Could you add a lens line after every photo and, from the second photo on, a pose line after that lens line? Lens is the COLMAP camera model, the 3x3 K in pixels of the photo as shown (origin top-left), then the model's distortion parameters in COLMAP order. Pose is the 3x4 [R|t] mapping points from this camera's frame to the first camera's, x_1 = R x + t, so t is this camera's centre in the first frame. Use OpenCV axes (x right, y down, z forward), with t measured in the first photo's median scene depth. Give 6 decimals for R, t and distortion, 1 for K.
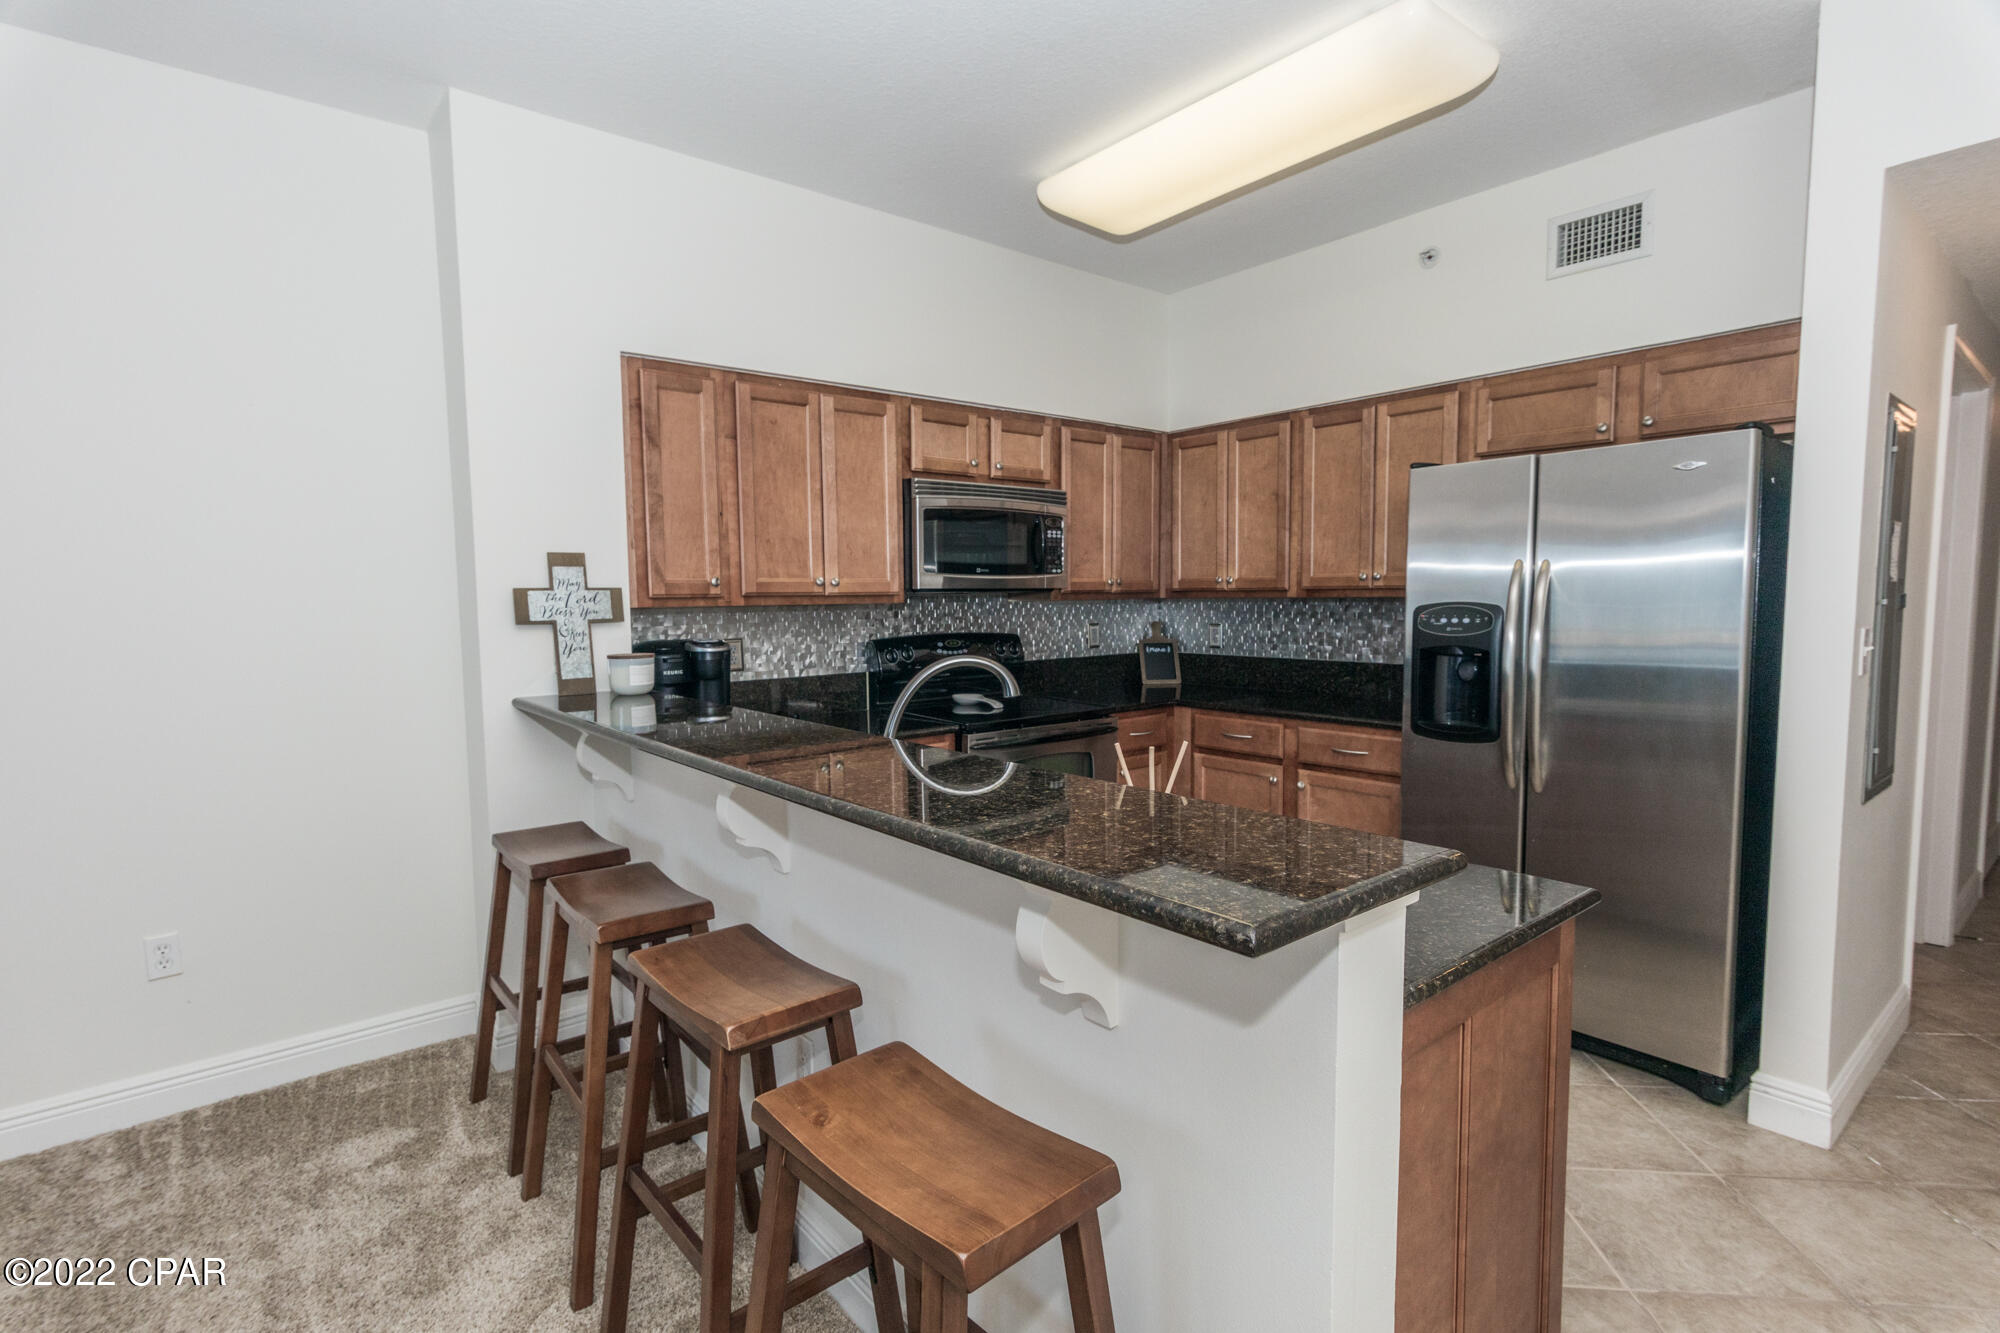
lens RADIAL K [[957.9, 0, 994.8], [0, 957.9, 669.3], [0, 0, 1]] dist [0.002448, -0.000249]
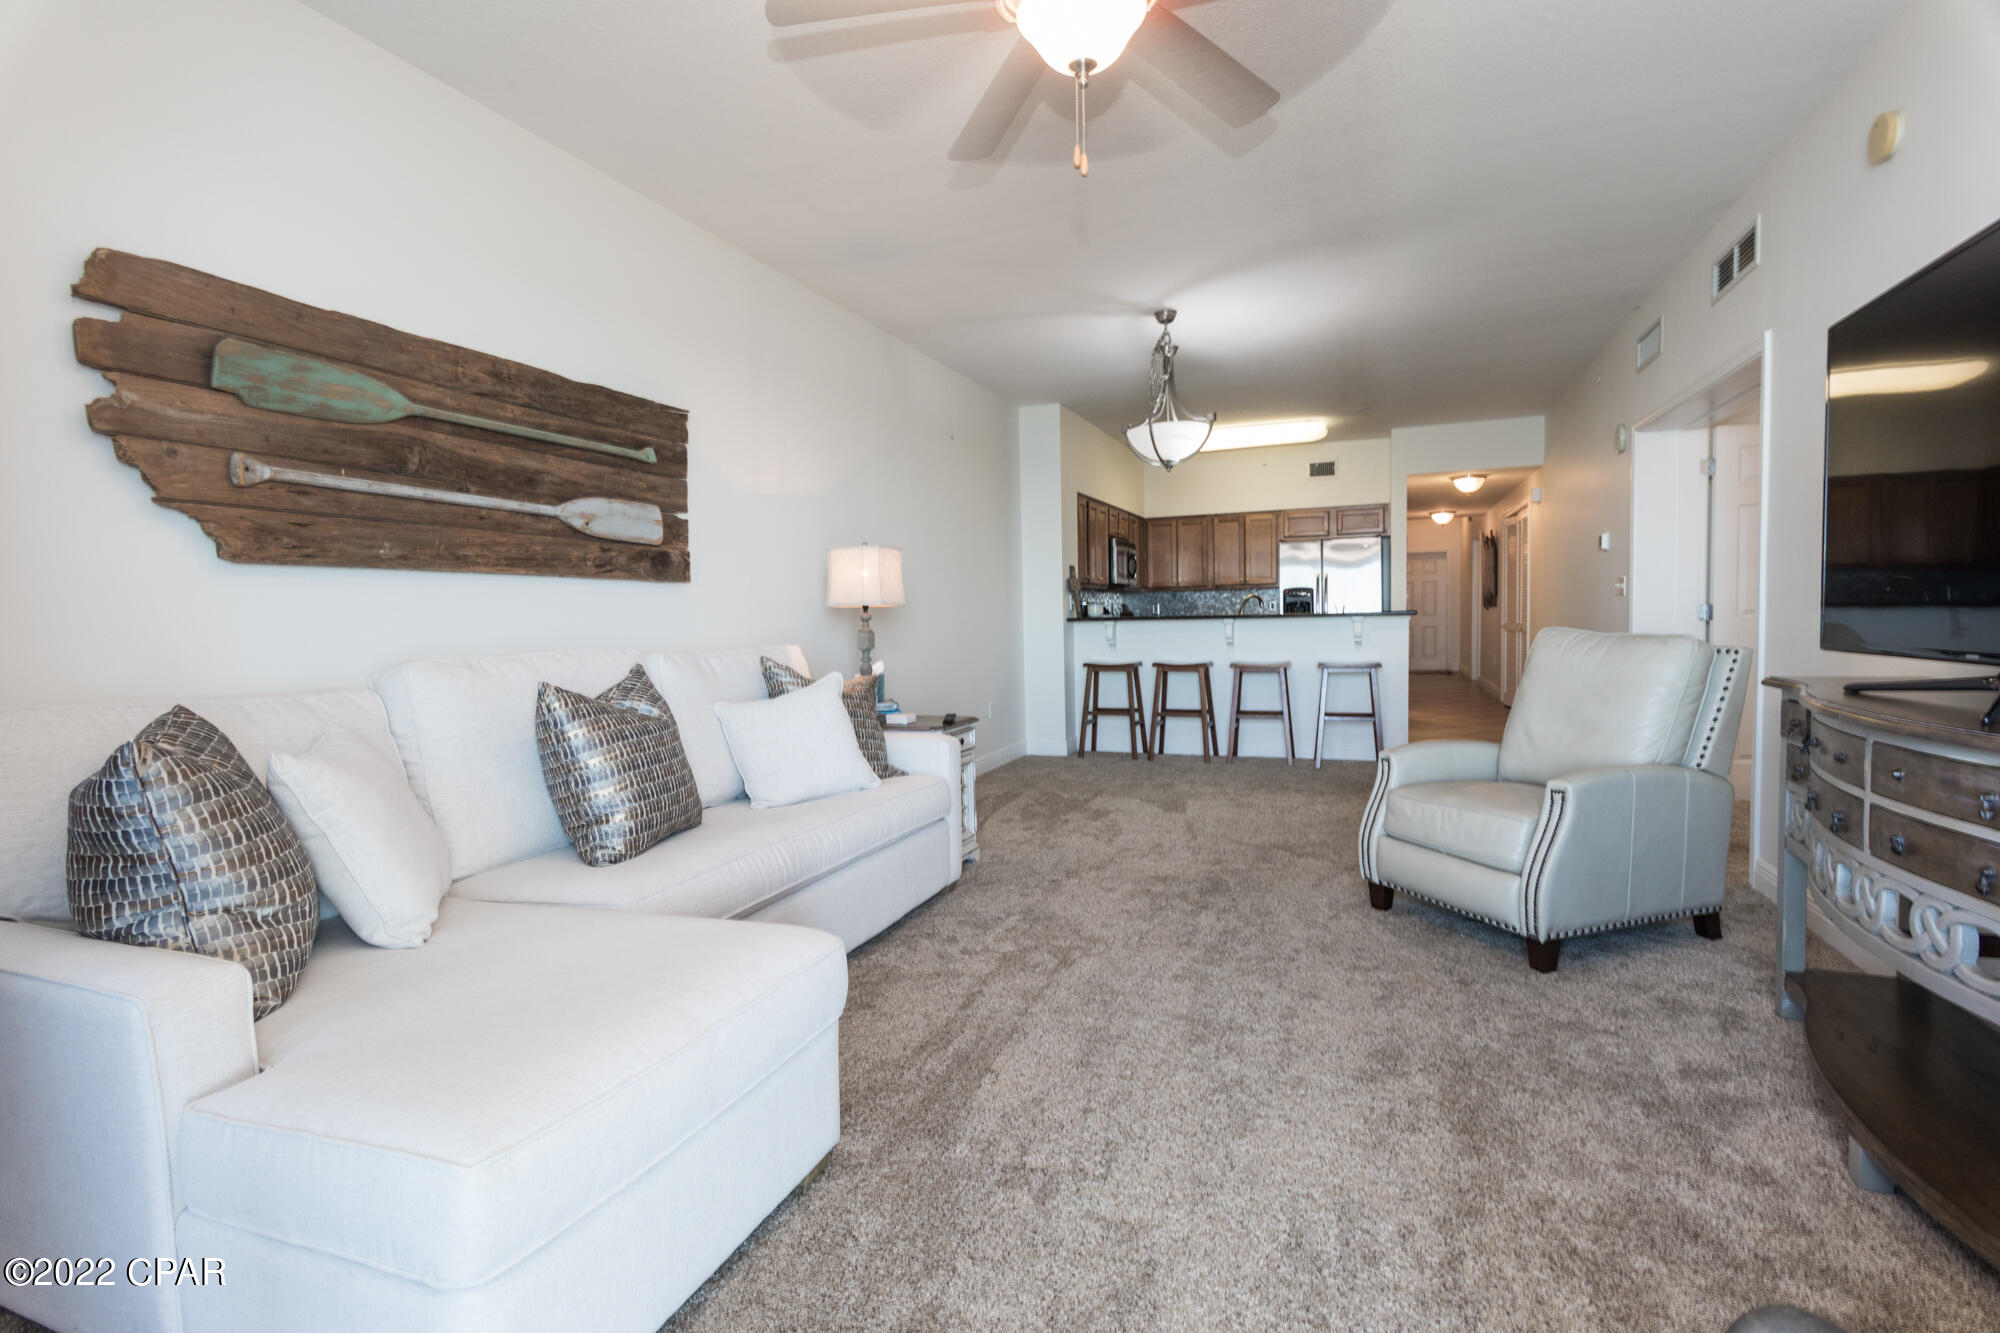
lens RADIAL K [[987.5, 0, 956.6], [0, 987.5, 683.0], [0, 0, 1]] dist [0.000774, -0.000300]
pose [[0.881188, -0.041925, 0.470903, -1.631419], [0.051661, 0.998634, -0.007763, 0.169666], [-0.469935, 0.031168, 0.882151, -1.041121]]
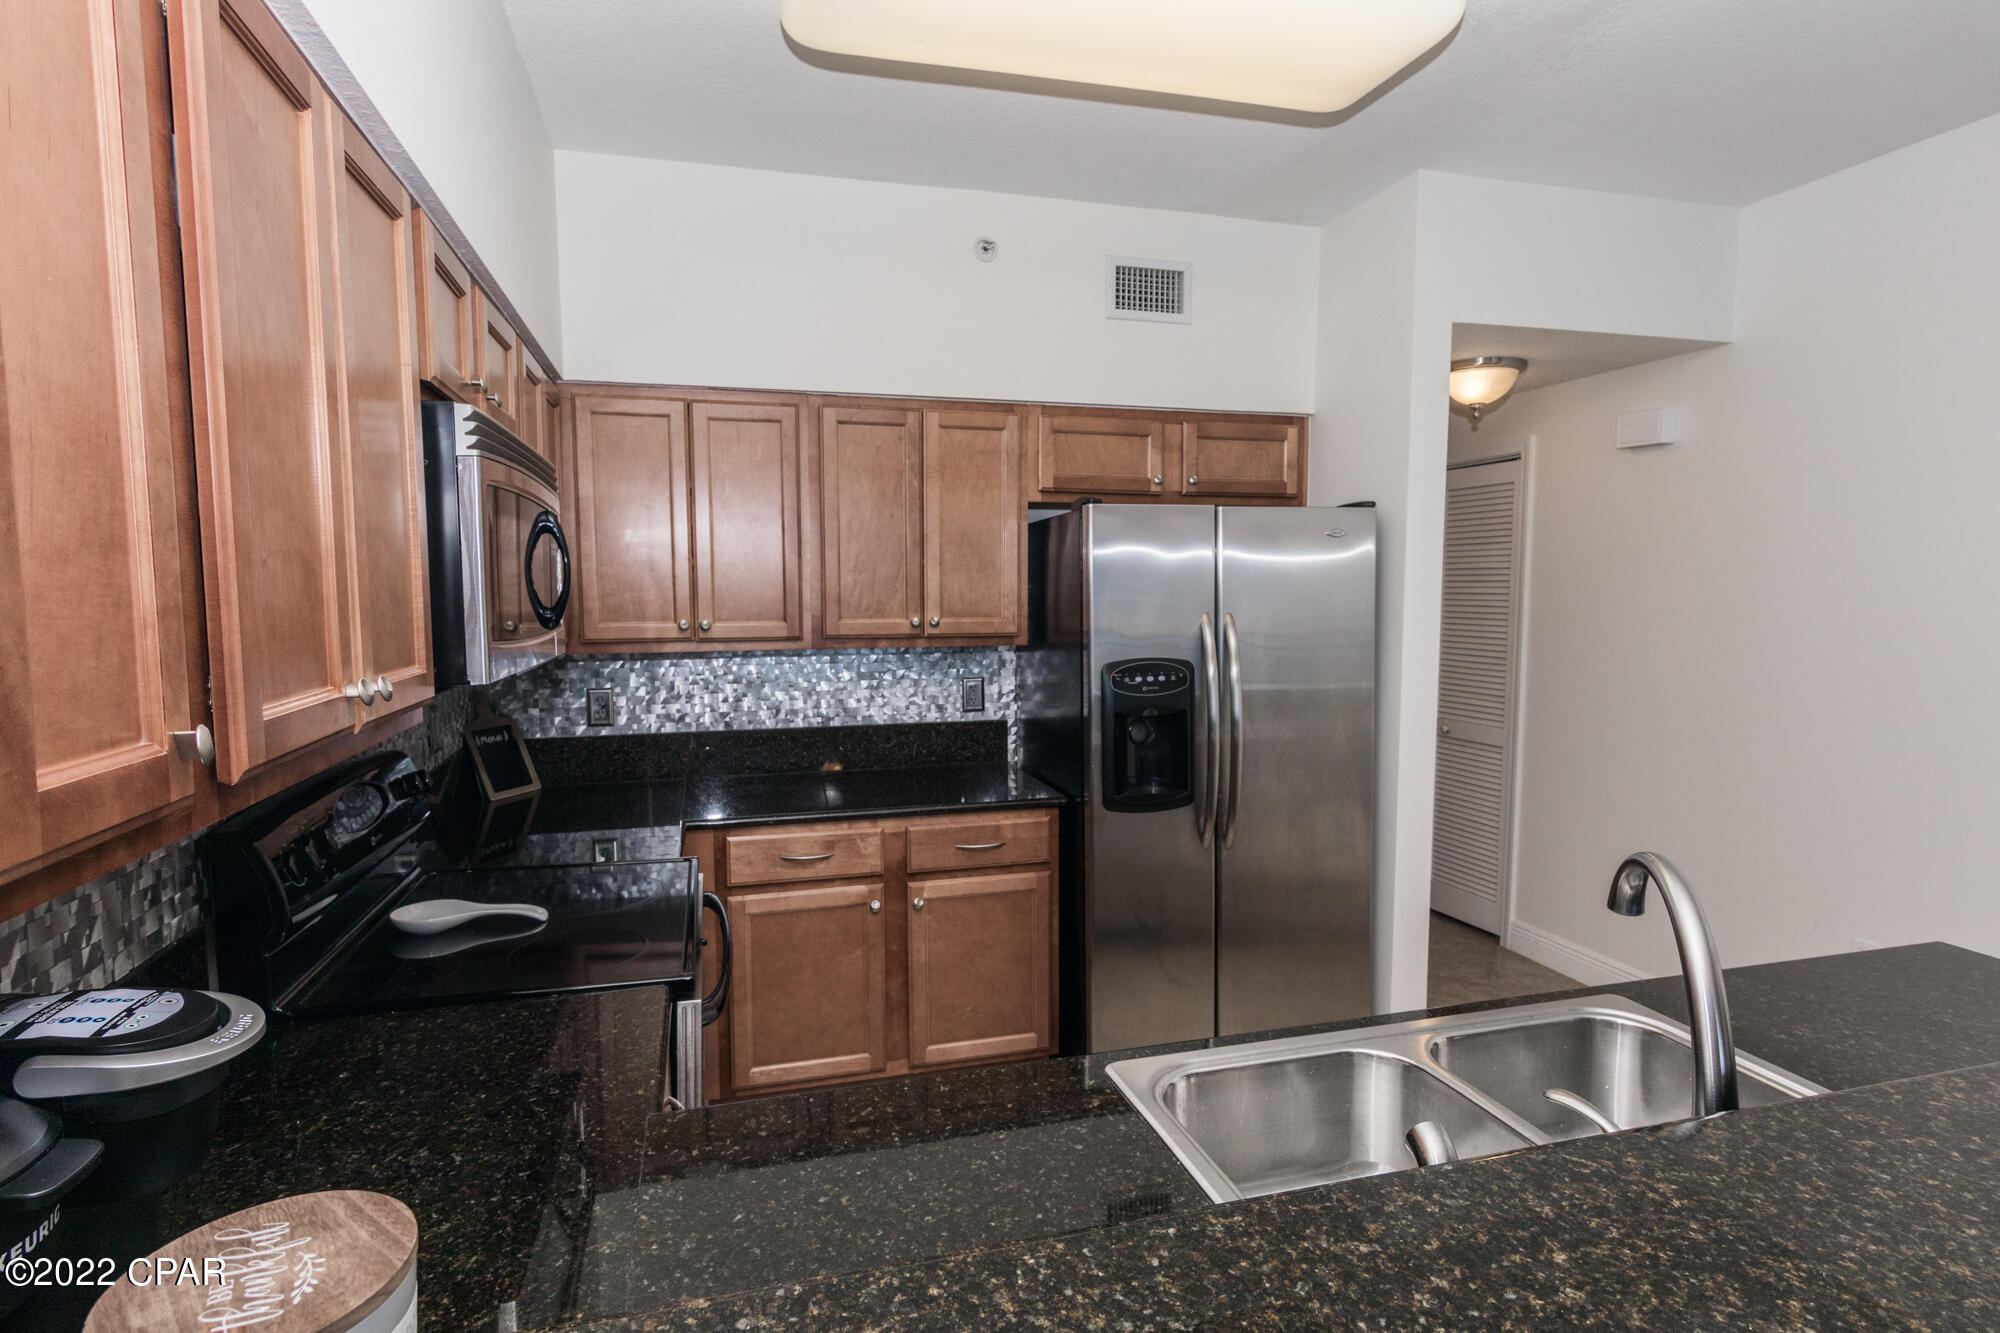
lens RADIAL K [[1021.5, 0, 989.4], [0, 1021.5, 668.0], [0, 0, 1]] dist [0.004433, -0.000745]
pose [[0.400582, -0.067429, 0.913777, -0.378247], [0.071084, 0.996570, 0.042376, -0.092725], [-0.913500, 0.047980, 0.404001, 0.616144]]
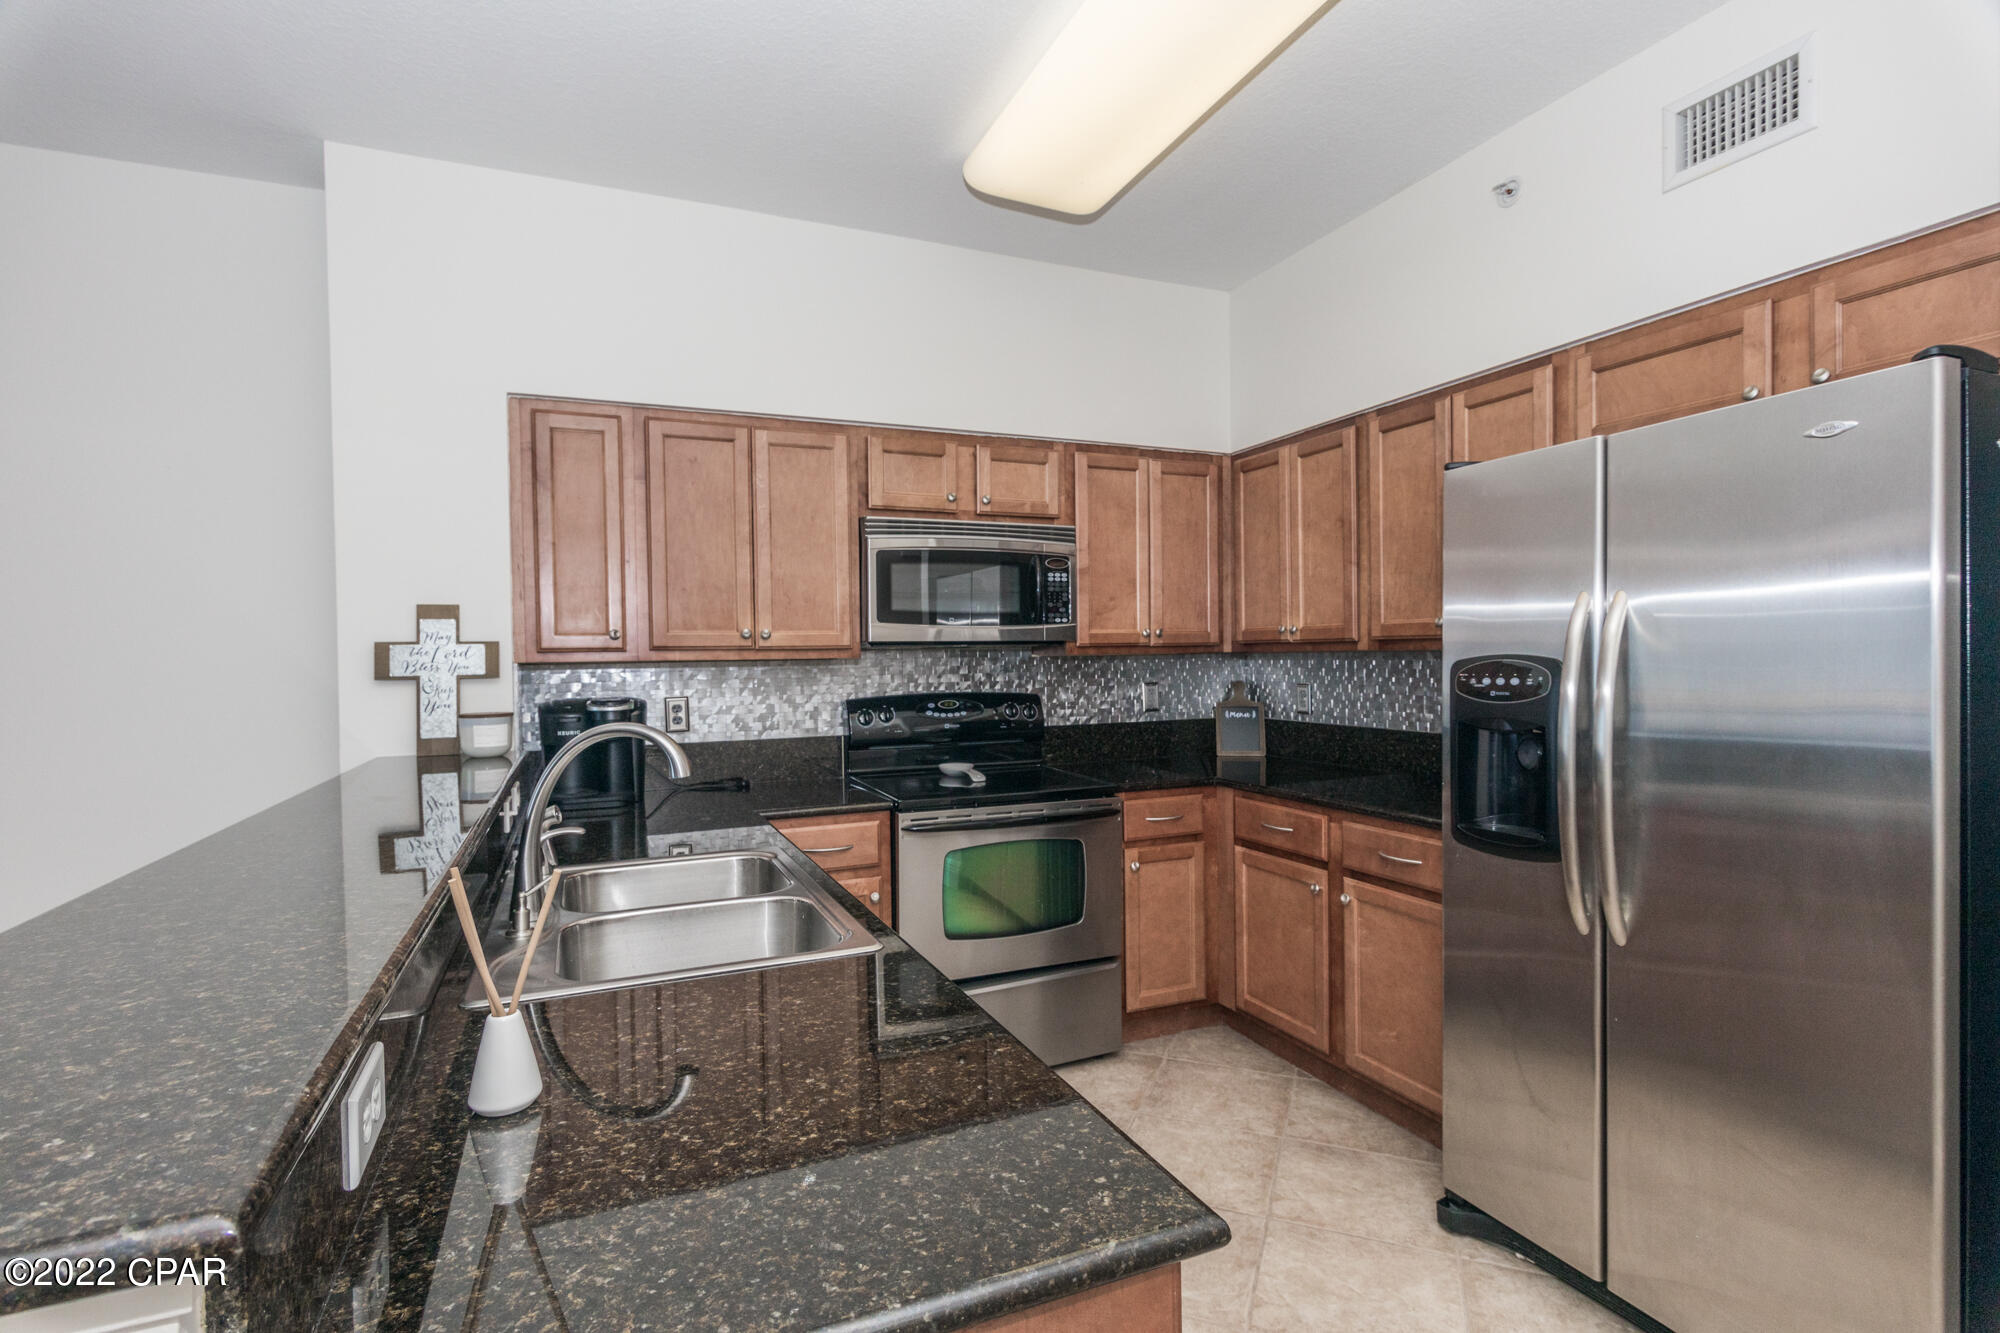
lens RADIAL K [[960.1, 0, 990.7], [0, 960.1, 669.3], [0, 0, 1]] dist [0.003631, -0.000421]
pose [[0.959527, 0.002239, -0.281607, 0.264818], [-0.019197, 0.998162, -0.057475, -0.010401], [0.280961, 0.060555, 0.957807, 0.188608]]
